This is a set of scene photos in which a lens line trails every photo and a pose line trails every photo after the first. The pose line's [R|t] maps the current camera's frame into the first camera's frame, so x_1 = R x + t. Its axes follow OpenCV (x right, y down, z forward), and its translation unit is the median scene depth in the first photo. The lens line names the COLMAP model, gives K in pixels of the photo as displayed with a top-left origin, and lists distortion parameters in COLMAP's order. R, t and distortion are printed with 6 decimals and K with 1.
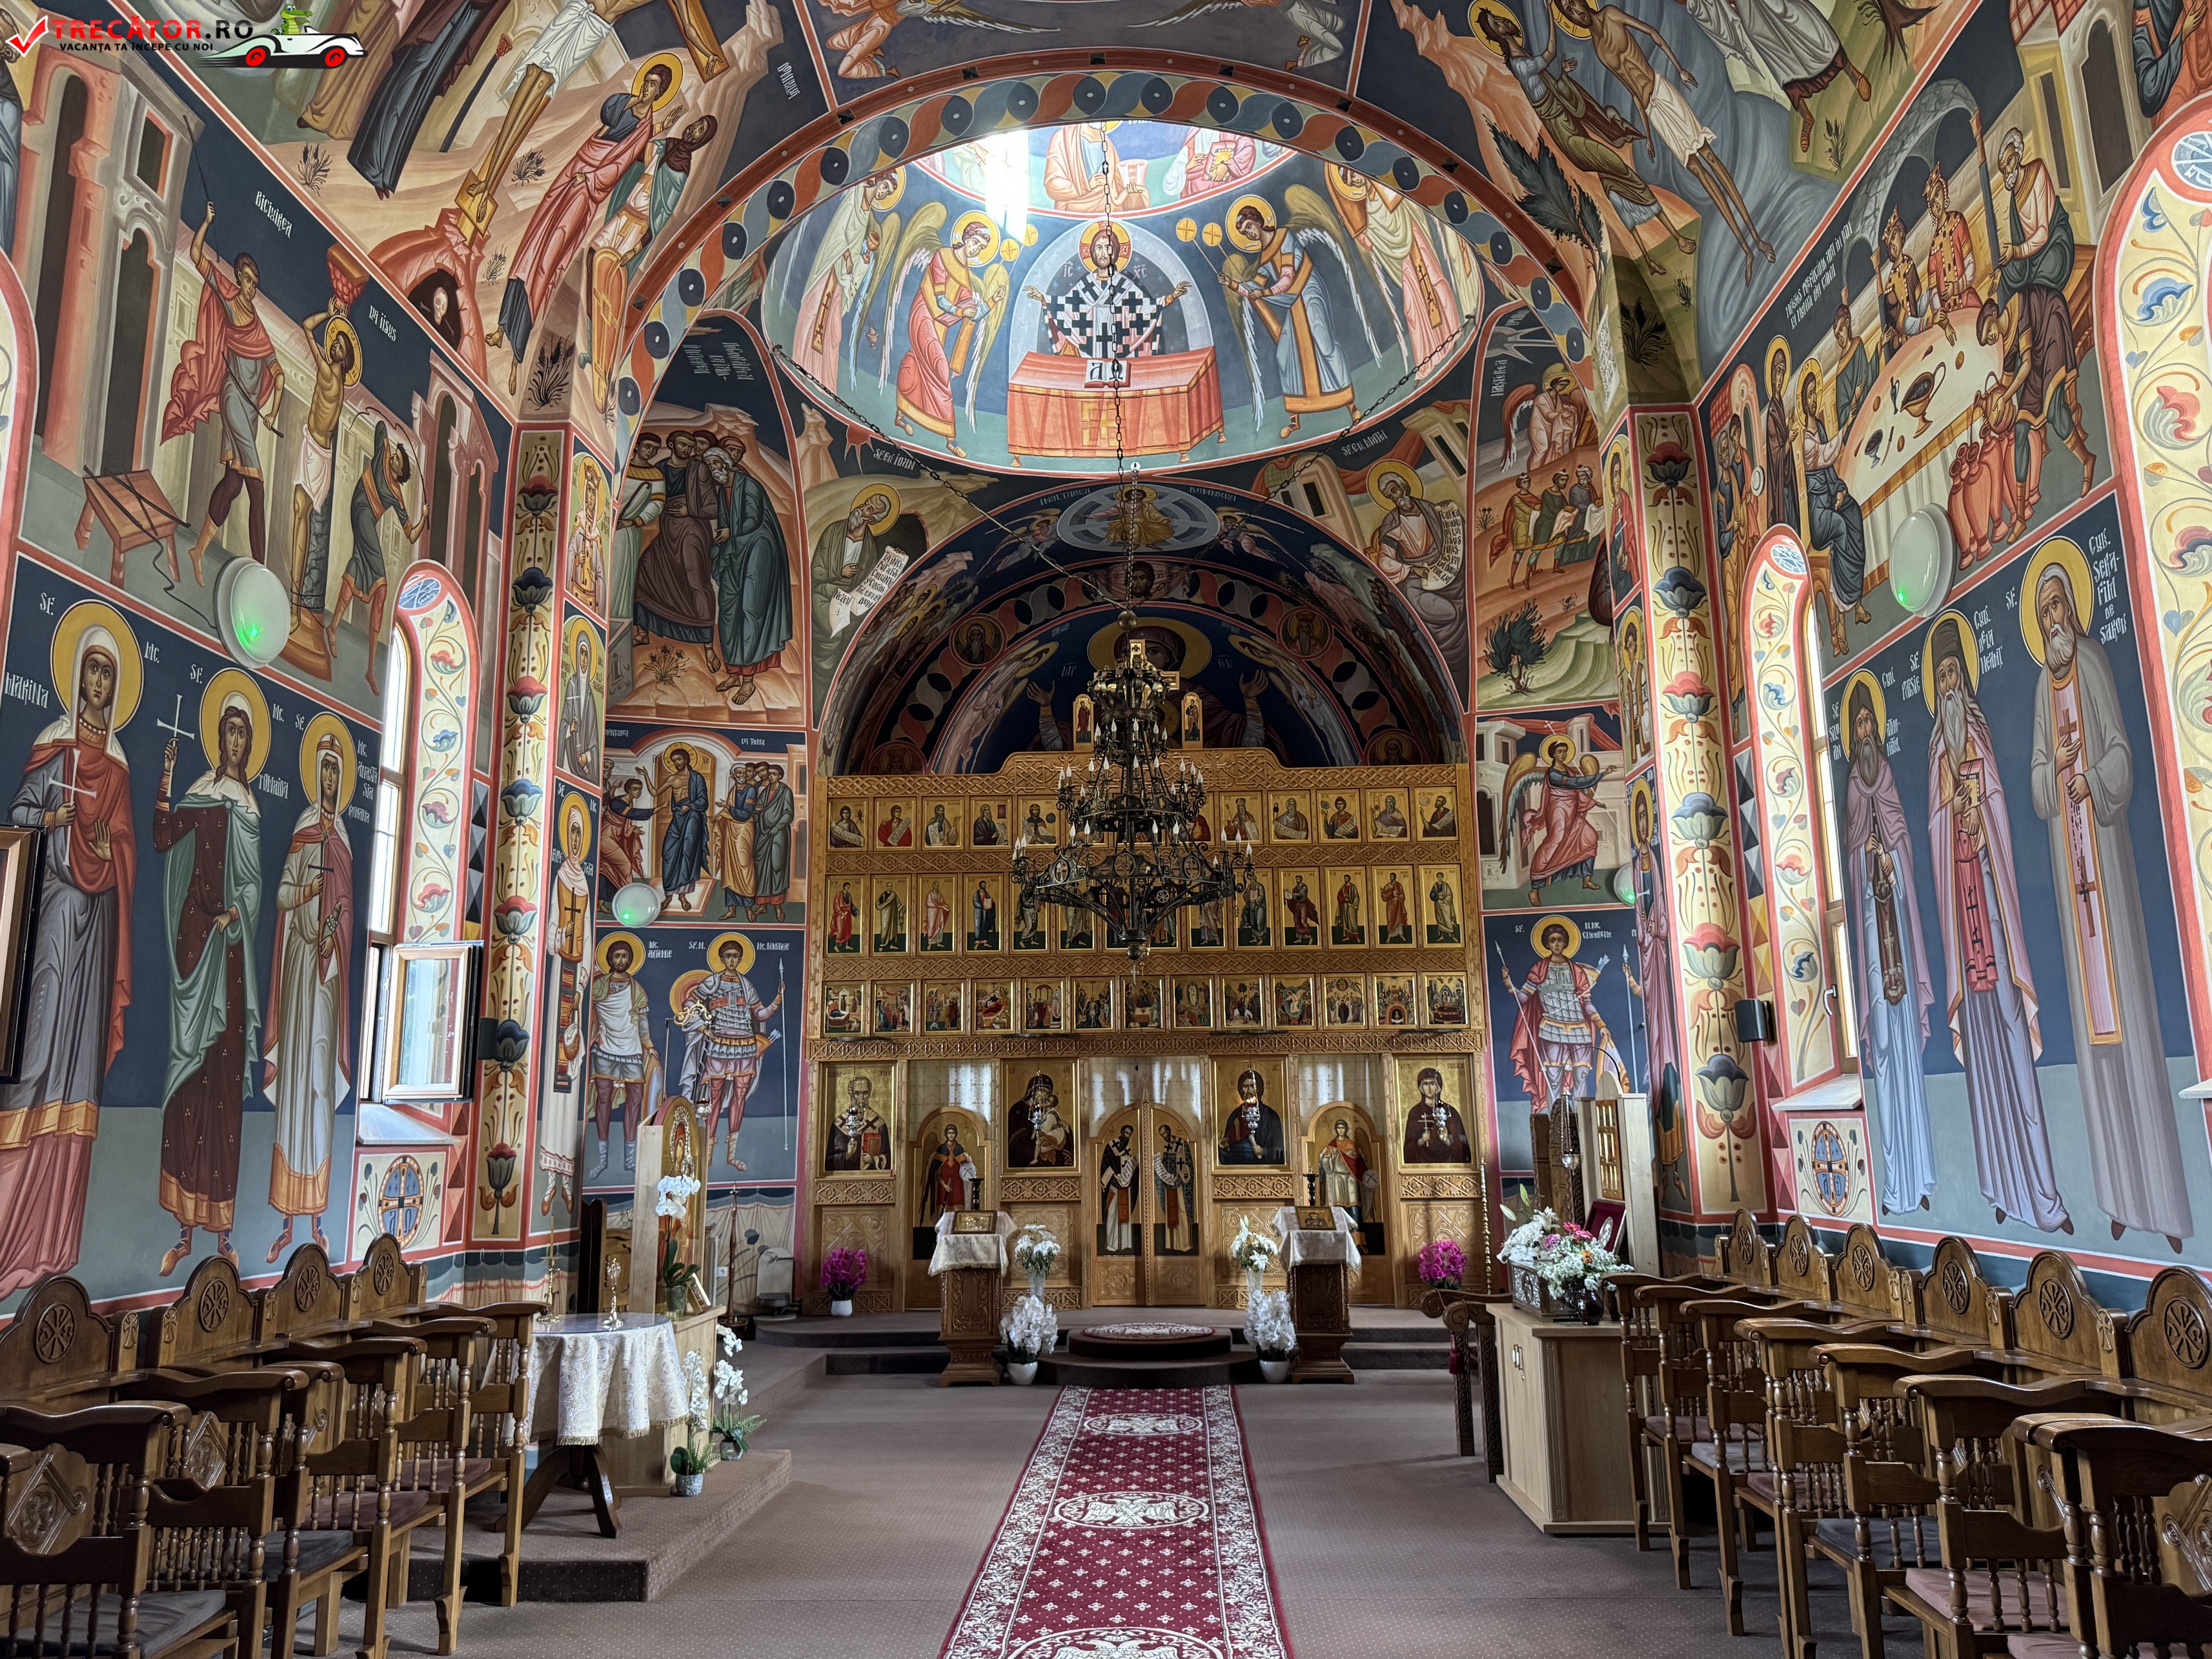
lens RADIAL K [[1559.5, 0, 1105.6], [0, 1559.5, 832.9], [0, 0, 1]] dist [0.049456, -0.074015]
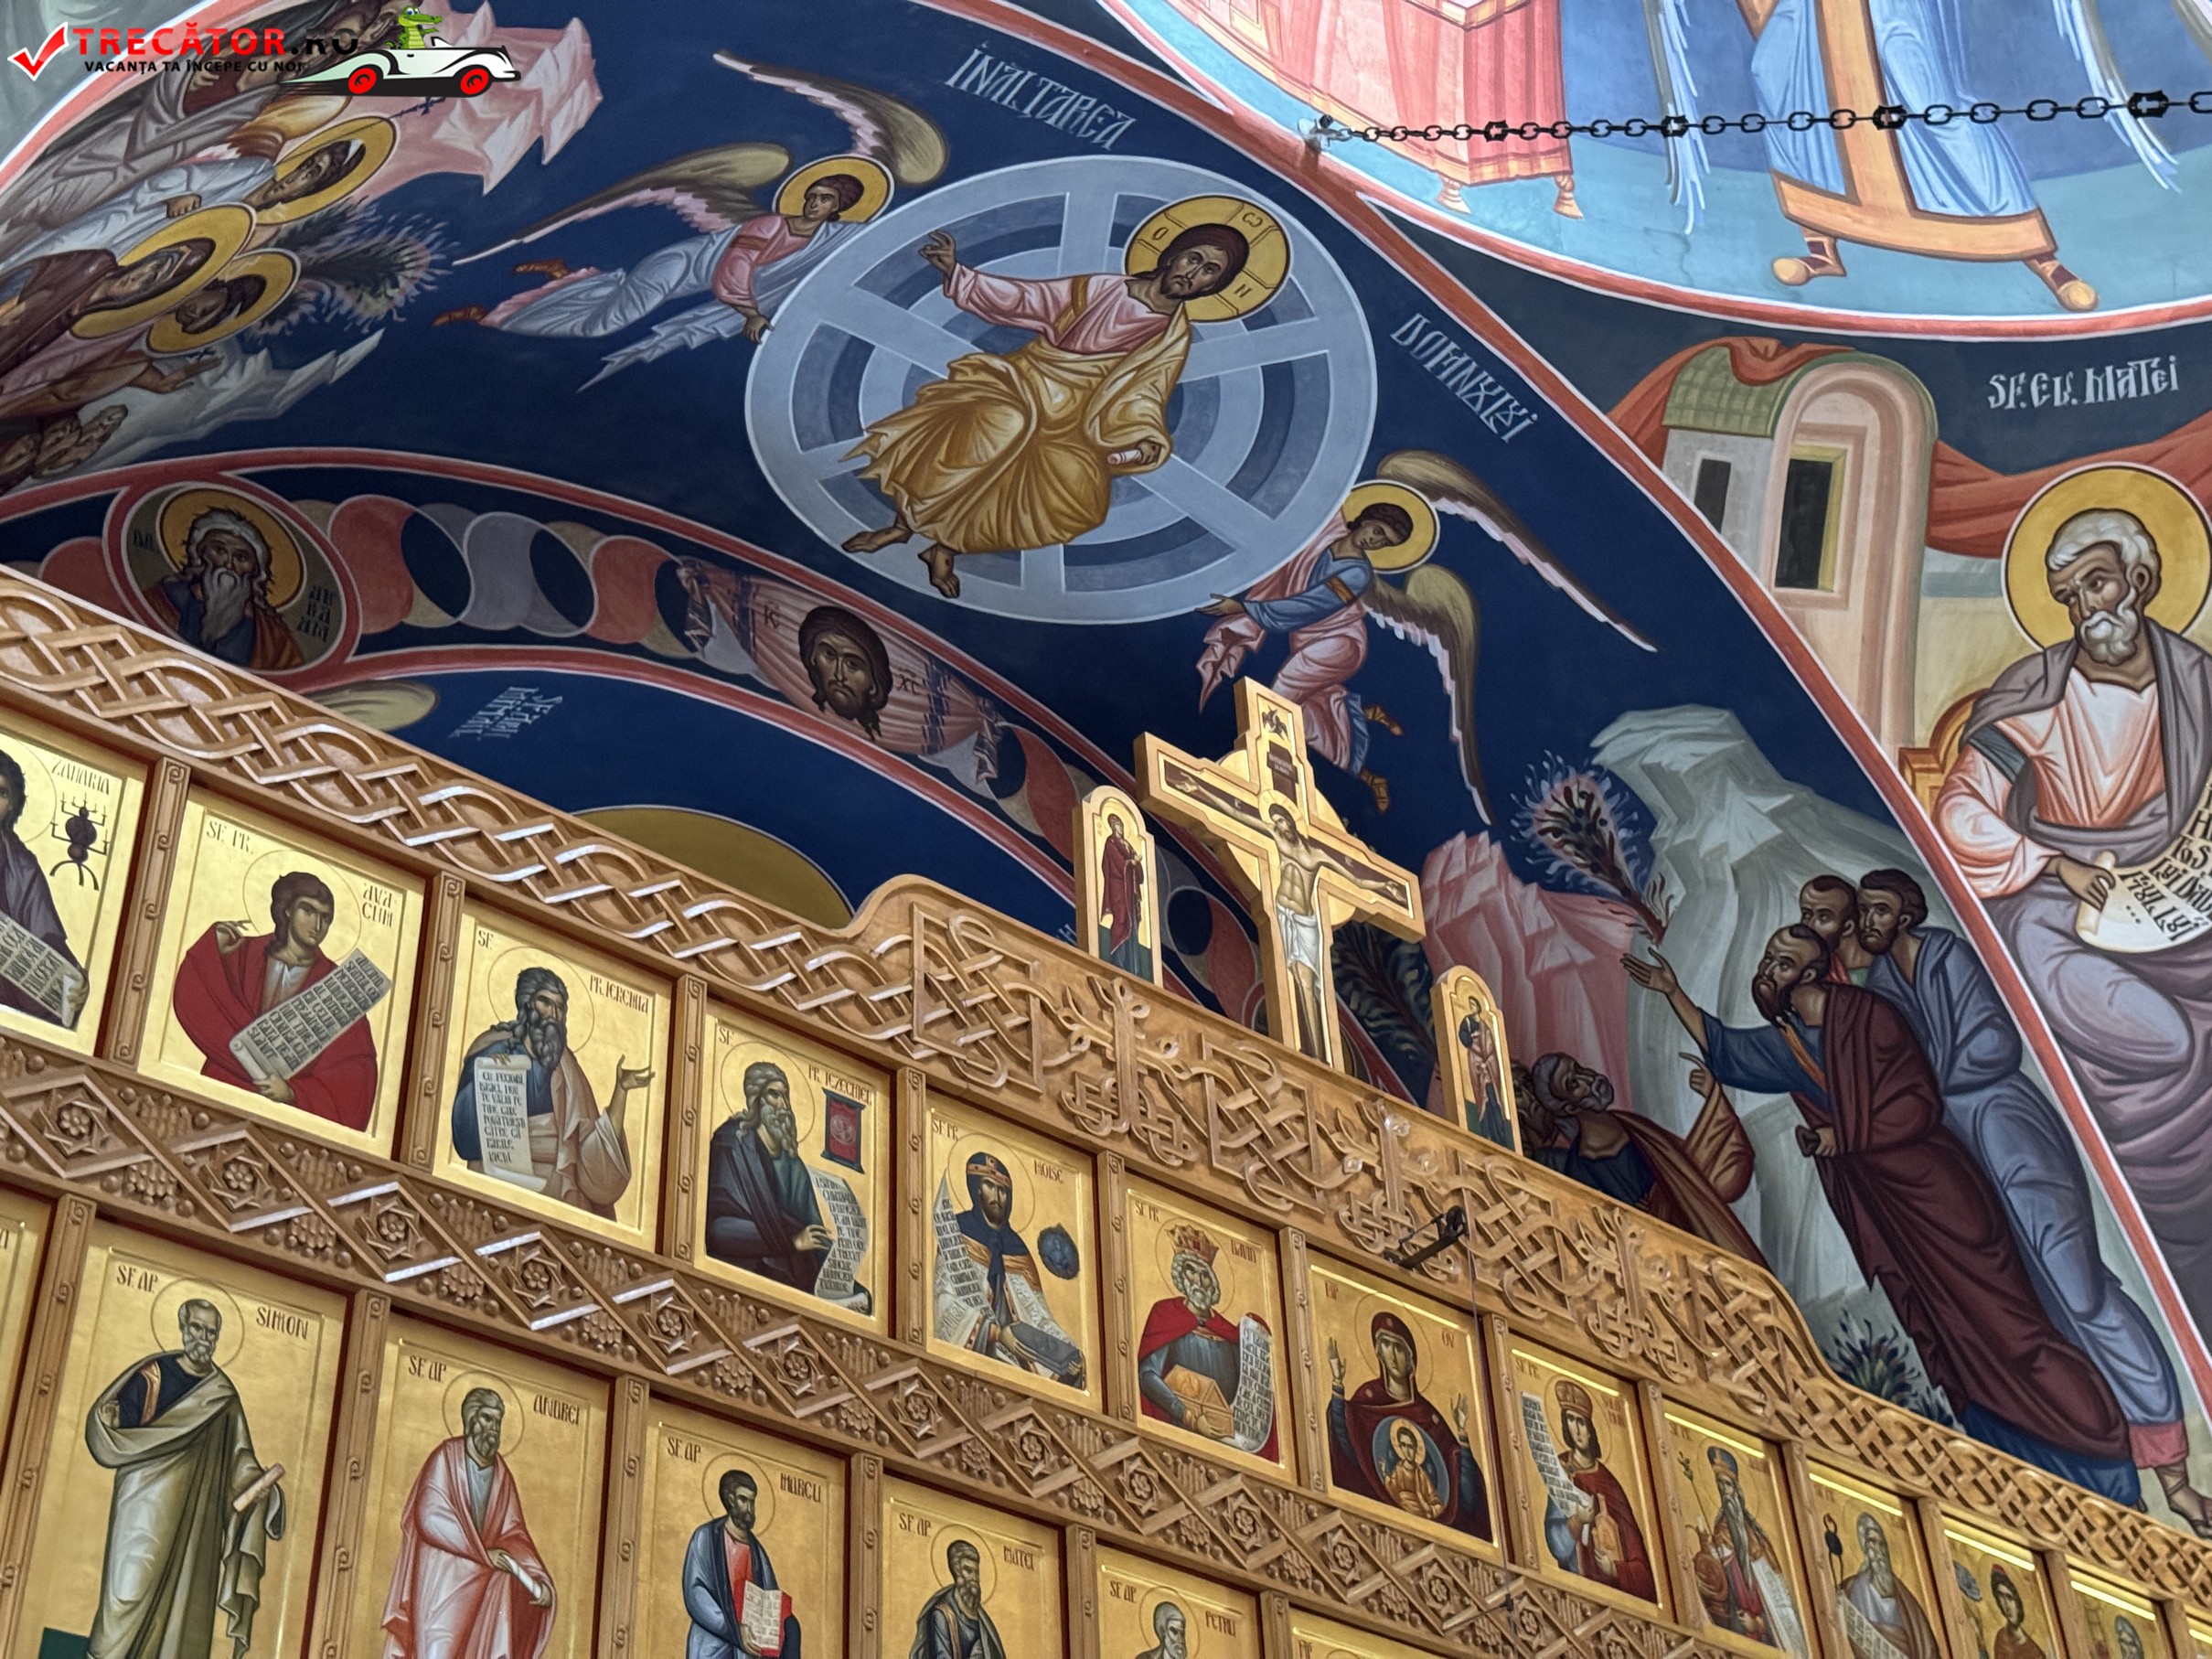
lens RADIAL K [[3068.4, 0, 1104.4], [0, 3068.4, 808.1], [0, 0, 1]] dist [0.184546, 0.000000]
pose [[0.736019, 0.400722, 0.545616, -0.257910], [-0.103511, 0.863120, -0.494277, 0.128643], [-0.669000, 0.307320, 0.676752, 0.746480]]
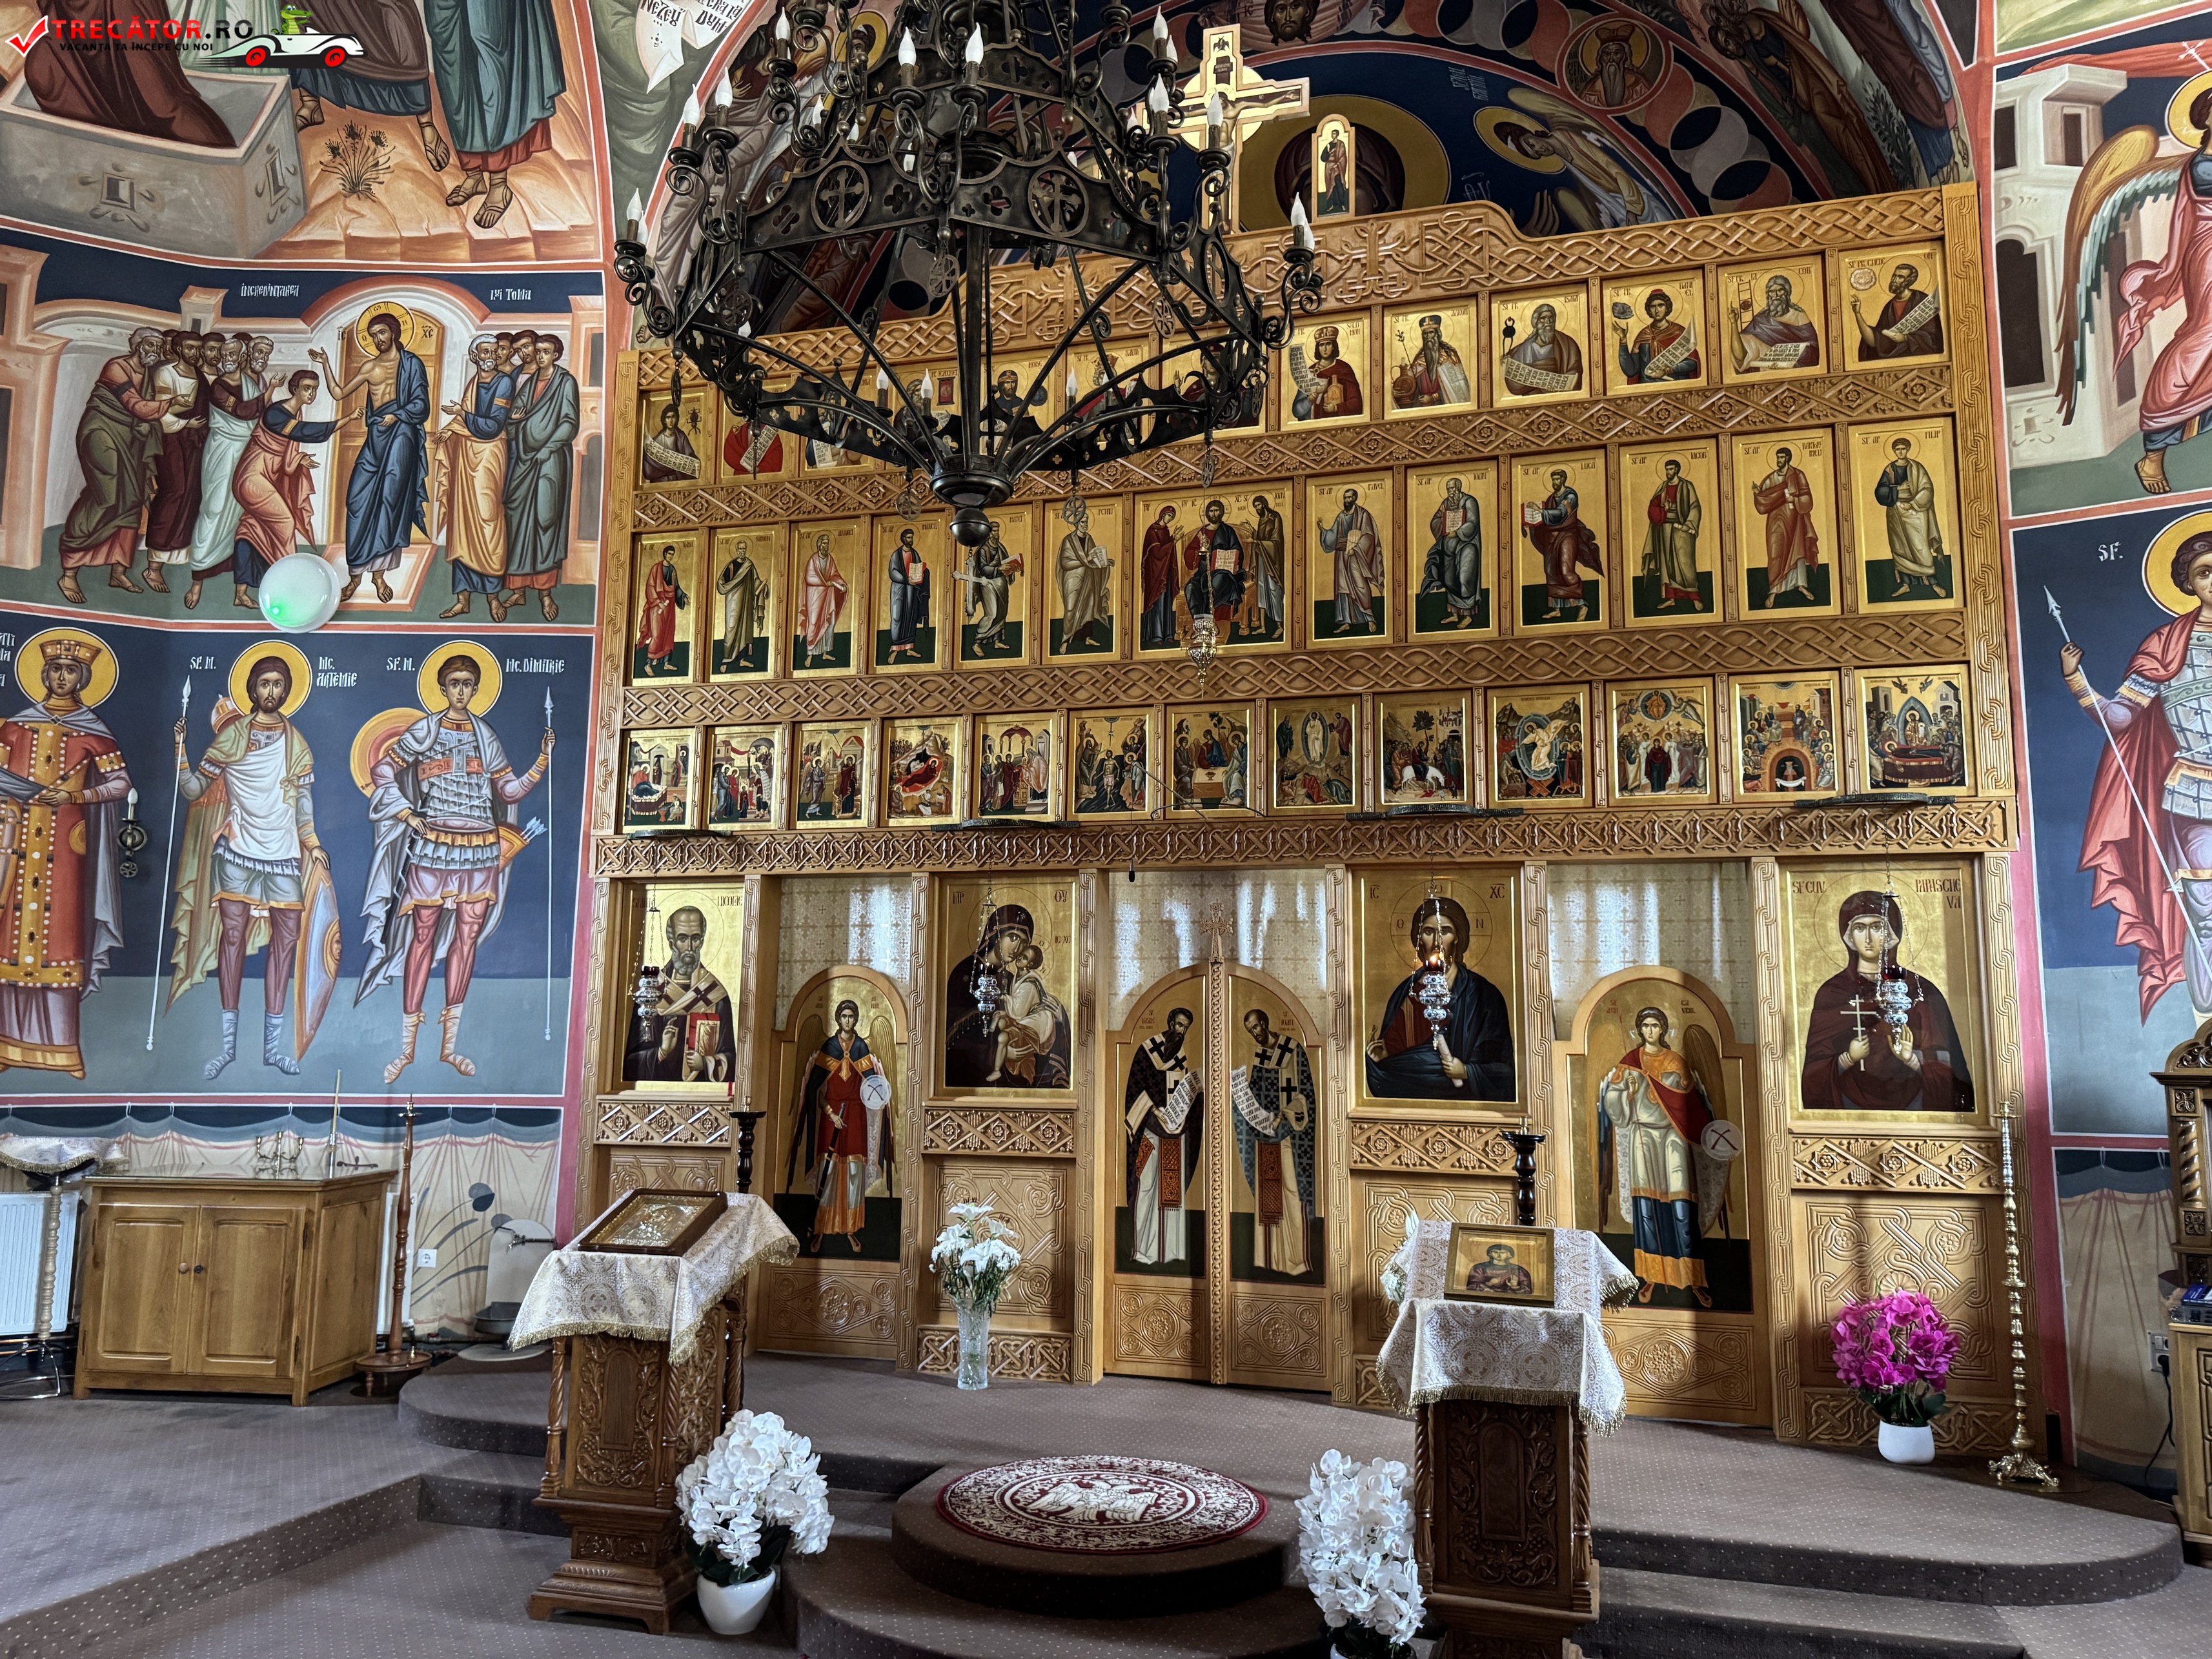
lens RADIAL K [[1559.5, 0, 1097.4], [0, 1559.5, 840.6], [0, 0, 1]] dist [0.049456, -0.074015]
pose [[0.965370, -0.006478, -0.260803, 0.114239], [0.023250, 0.997850, 0.061276, 0.104237], [0.259845, -0.065218, 0.963445, 0.526207]]
